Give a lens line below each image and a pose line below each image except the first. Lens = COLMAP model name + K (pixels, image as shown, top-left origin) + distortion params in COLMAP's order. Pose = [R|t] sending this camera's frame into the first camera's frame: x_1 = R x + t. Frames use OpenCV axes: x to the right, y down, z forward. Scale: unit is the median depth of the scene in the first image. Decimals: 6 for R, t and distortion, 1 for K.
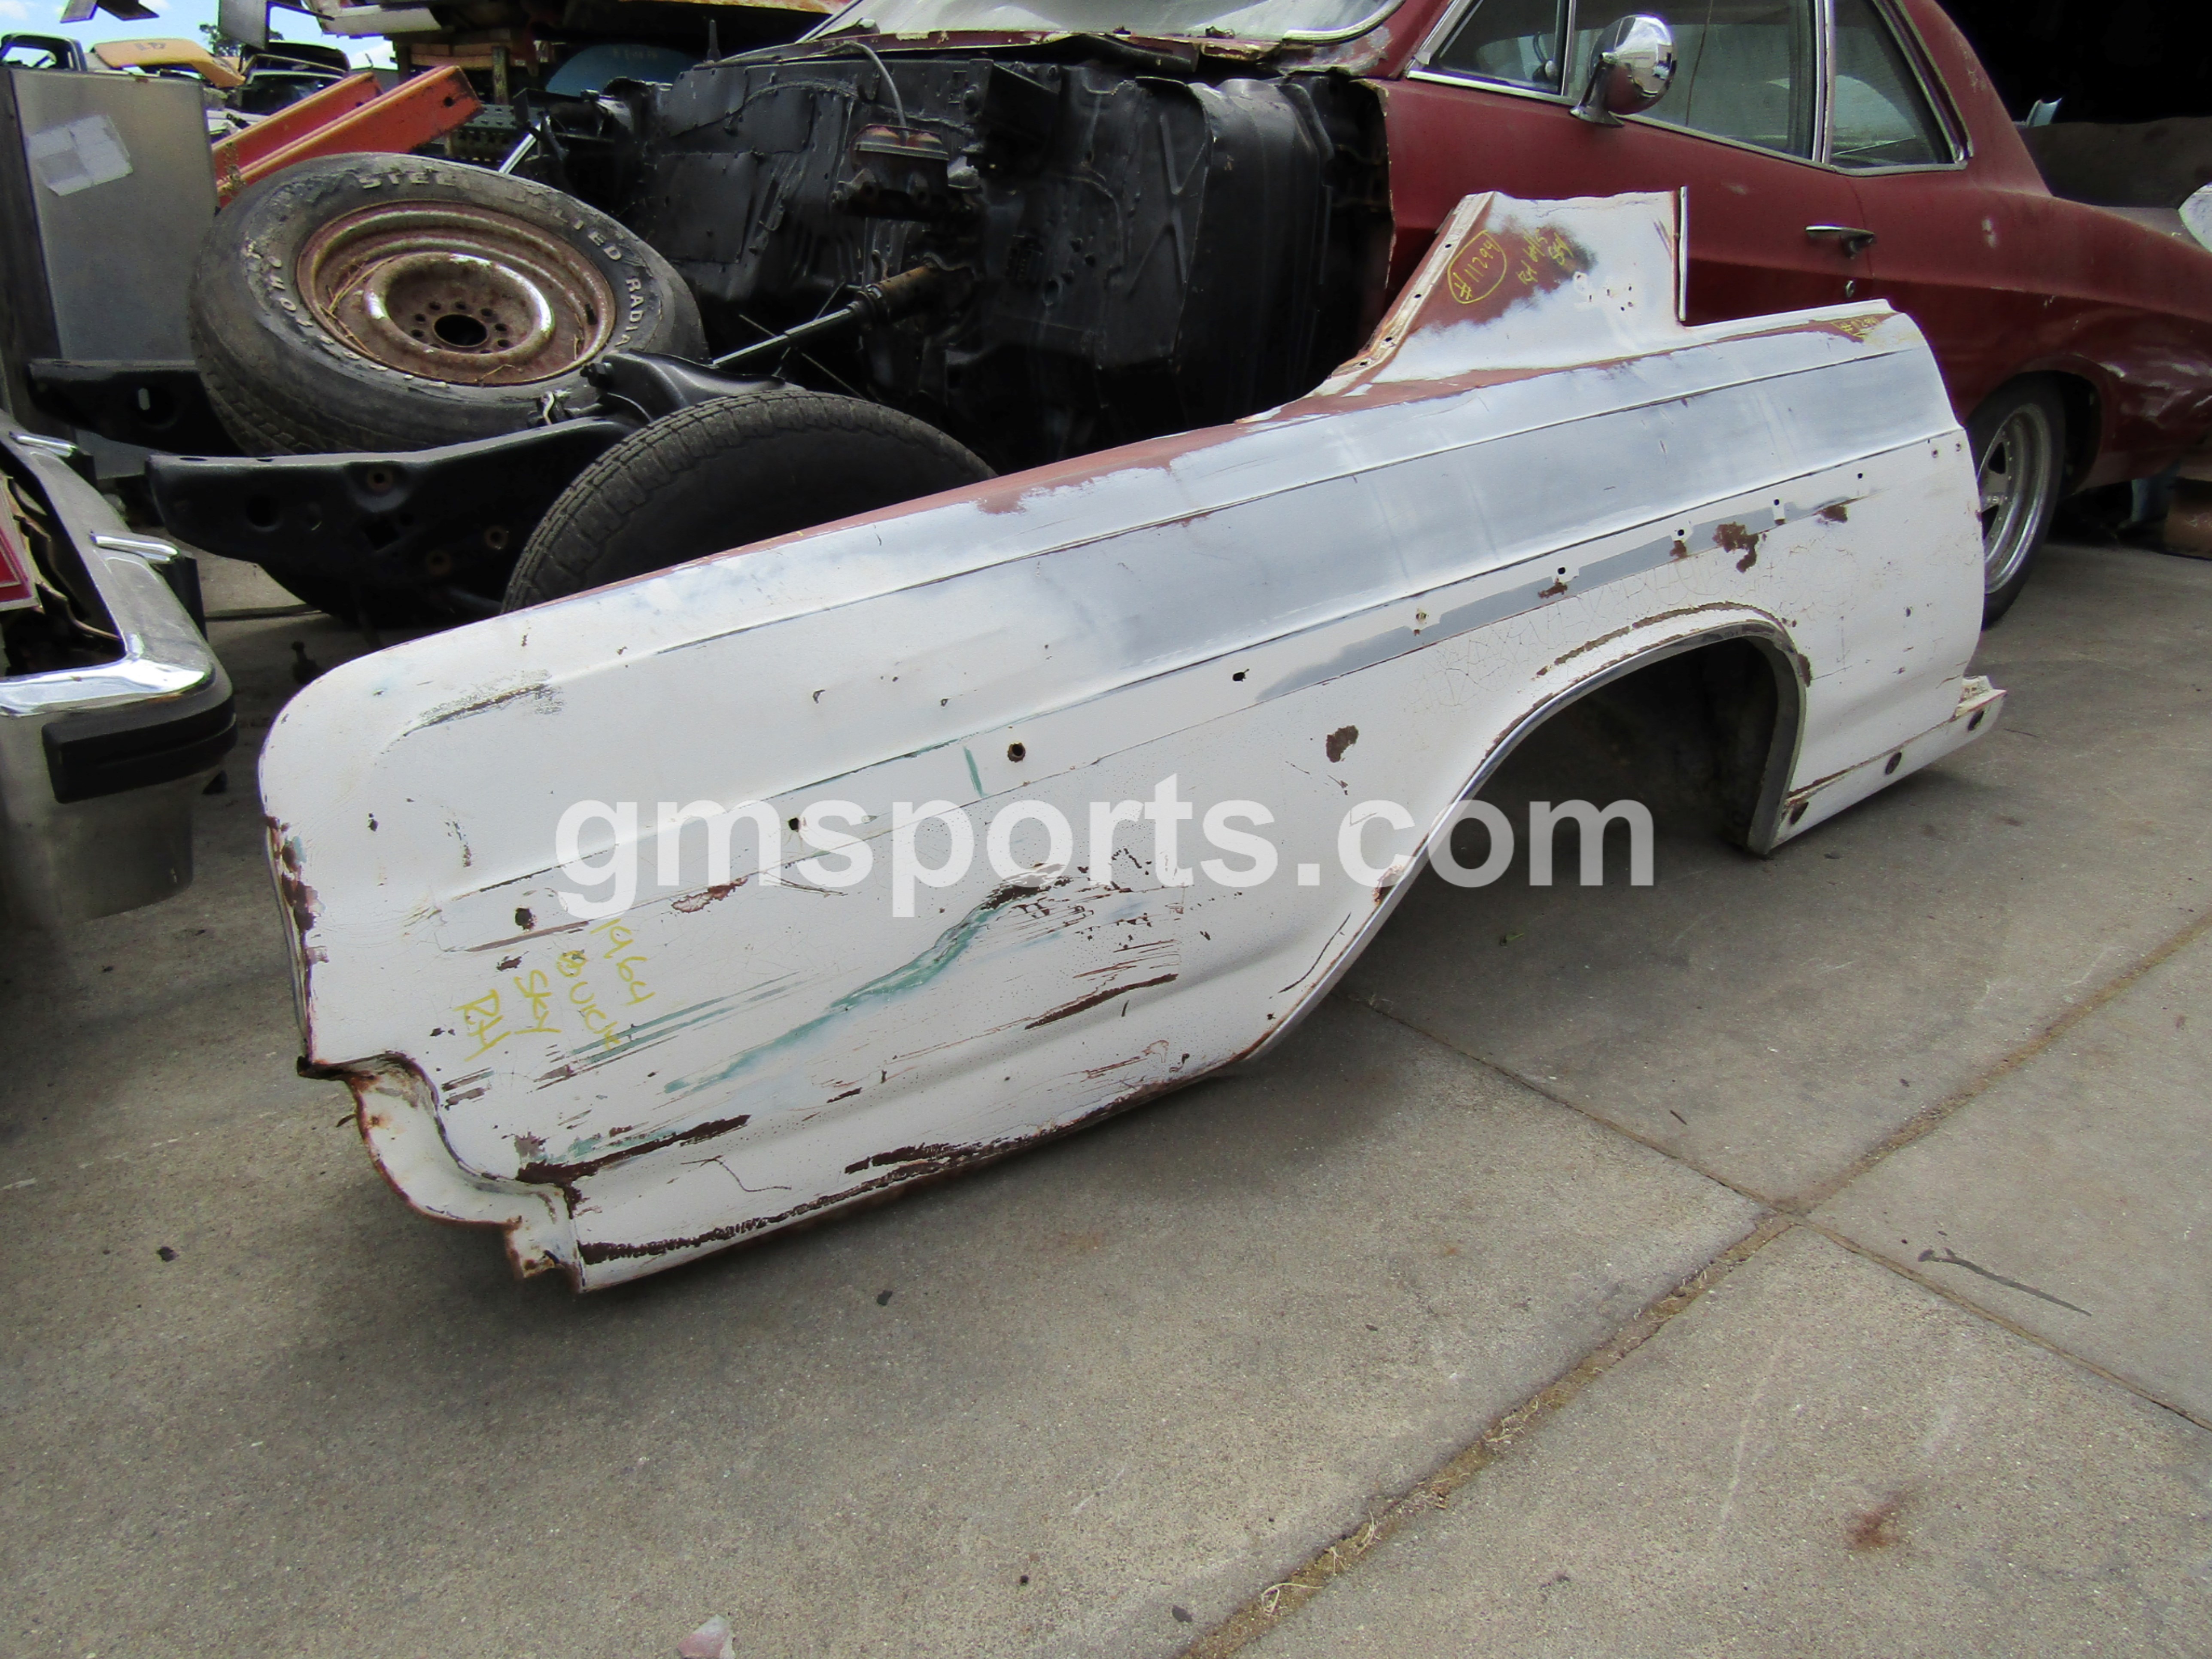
lens RADIAL K [[1554.1, 0, 1110.1], [0, 1554.1, 840.0], [0, 0, 1]] dist [0.000721, 0.000584]
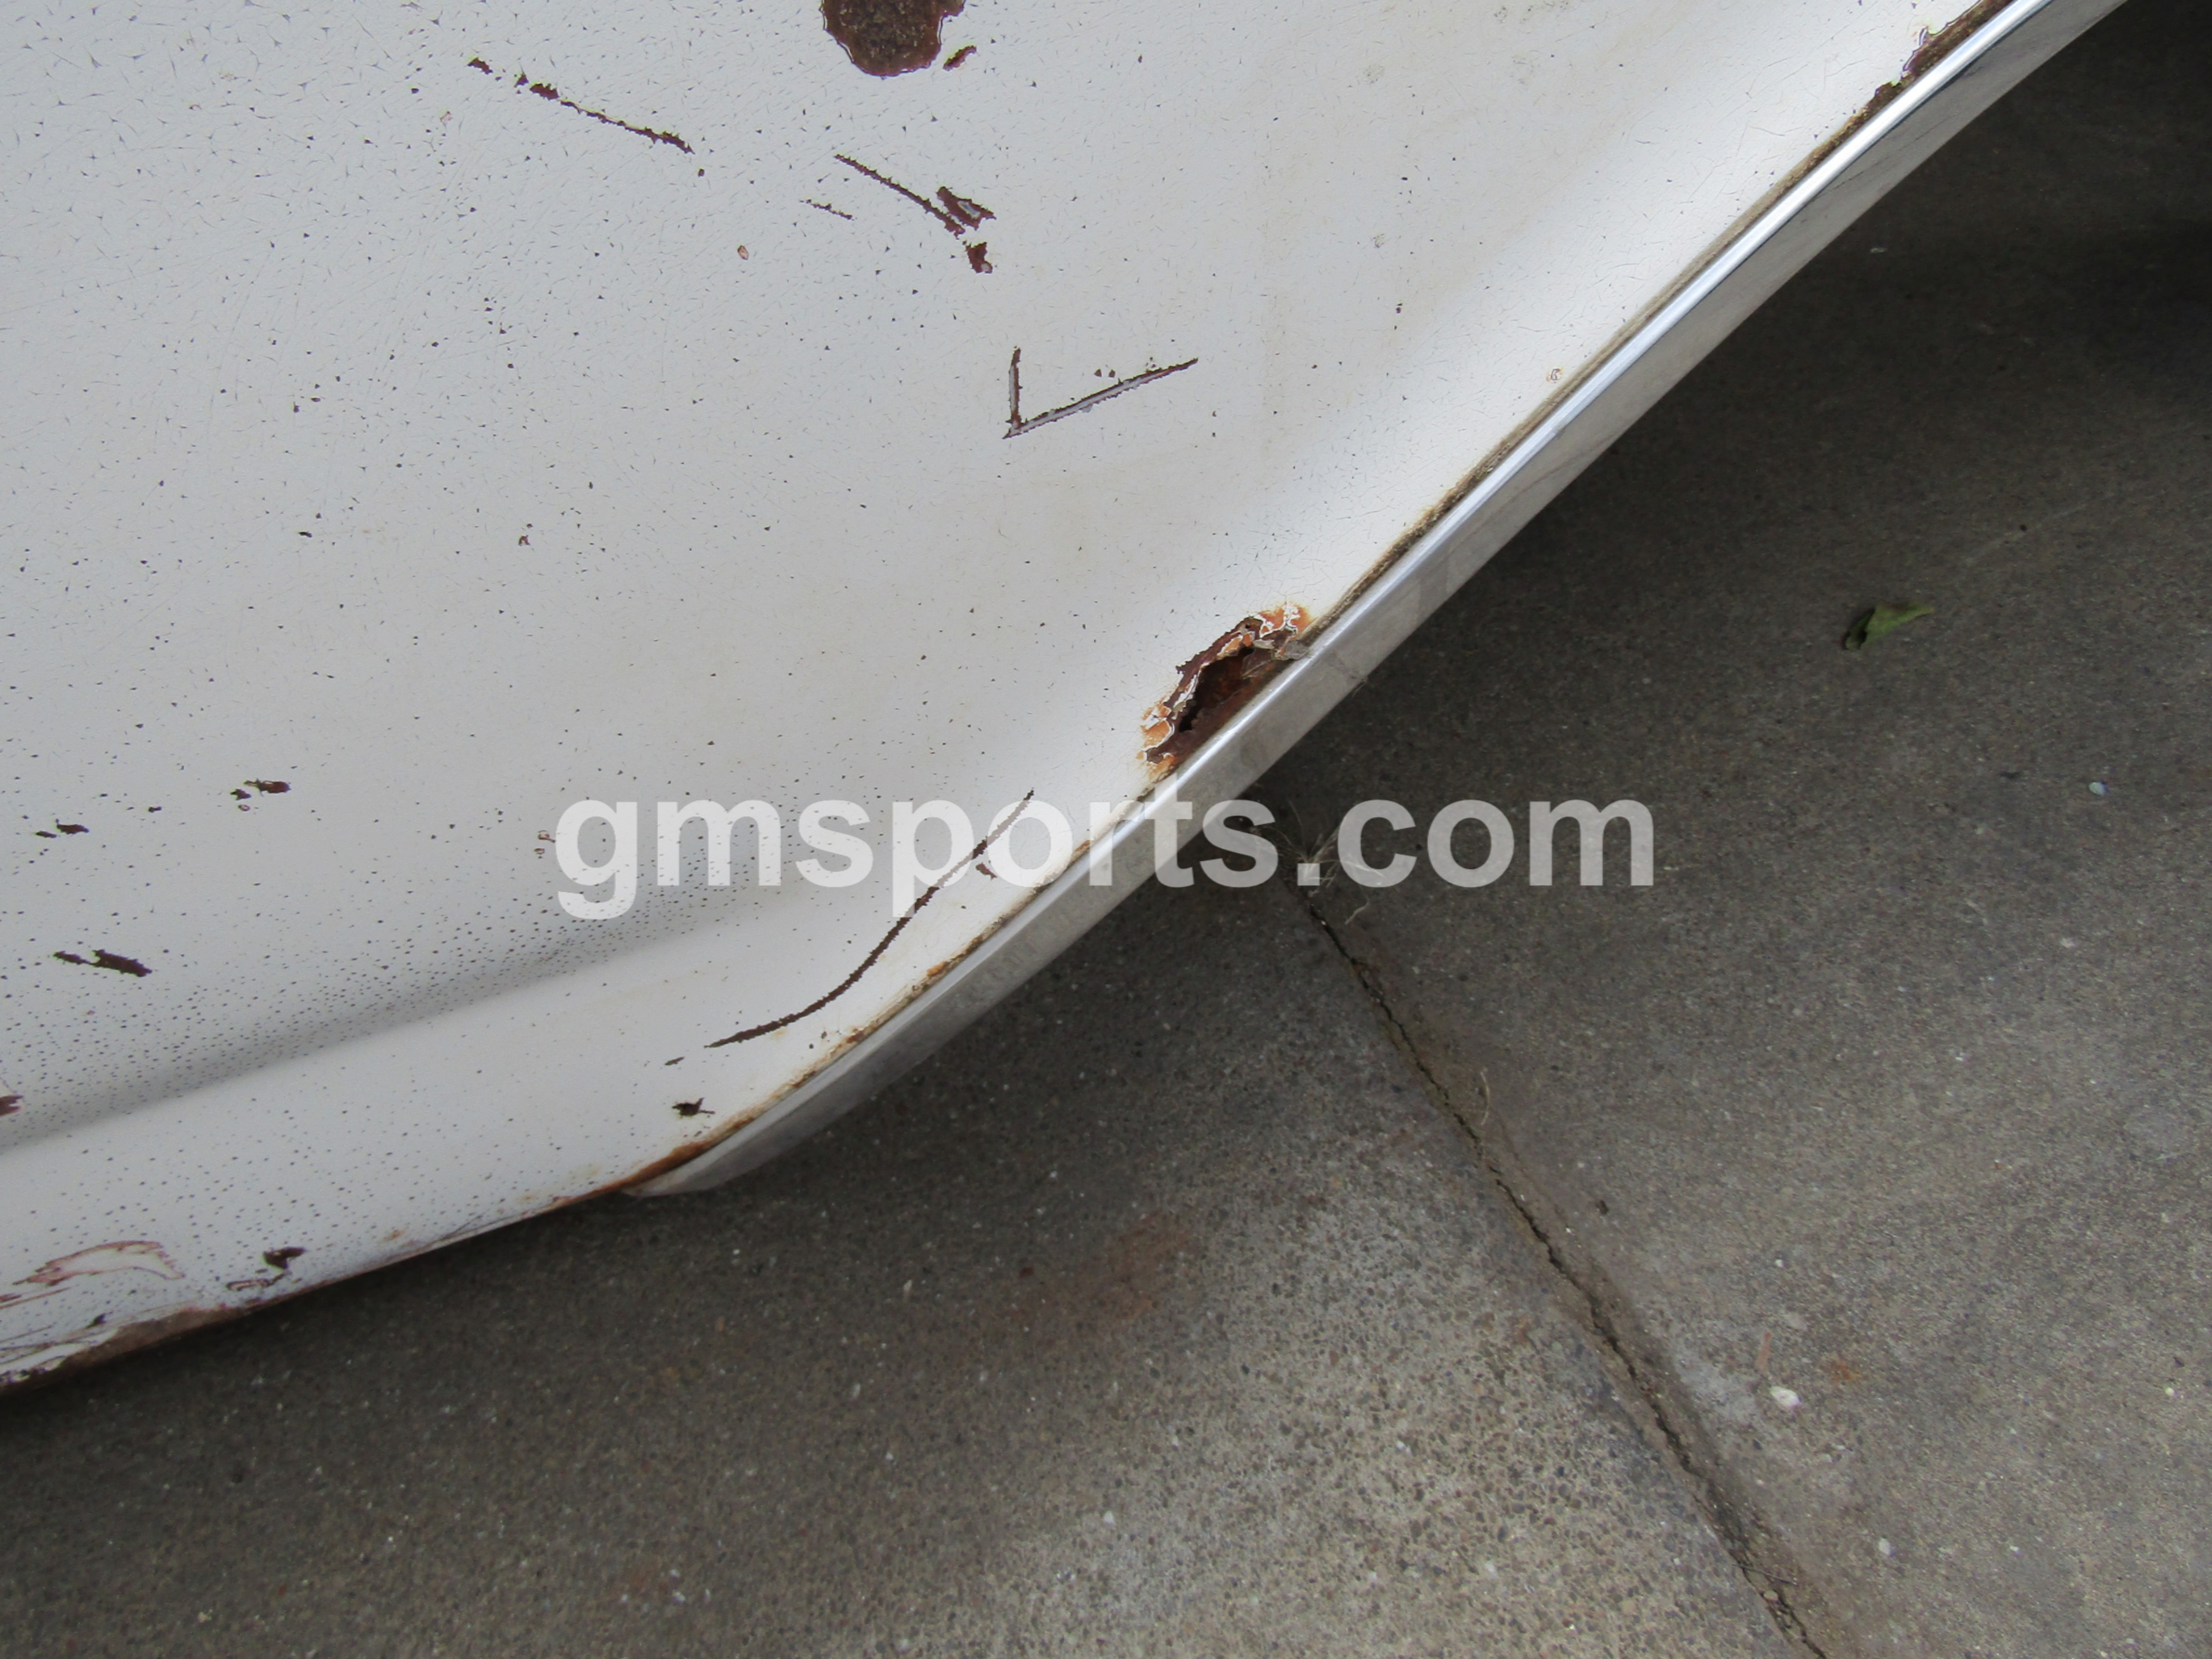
lens RADIAL K [[1555.5, 0, 1106.0], [0, 1555.5, 829.5], [0, 0, 1]] dist [0.000035, -0.001953]
pose [[0.962084, 0.187324, -0.198251, 0.245569], [-0.070070, 0.872206, 0.484094, -0.069658], [0.263598, -0.451848, 0.852261, 0.932153]]
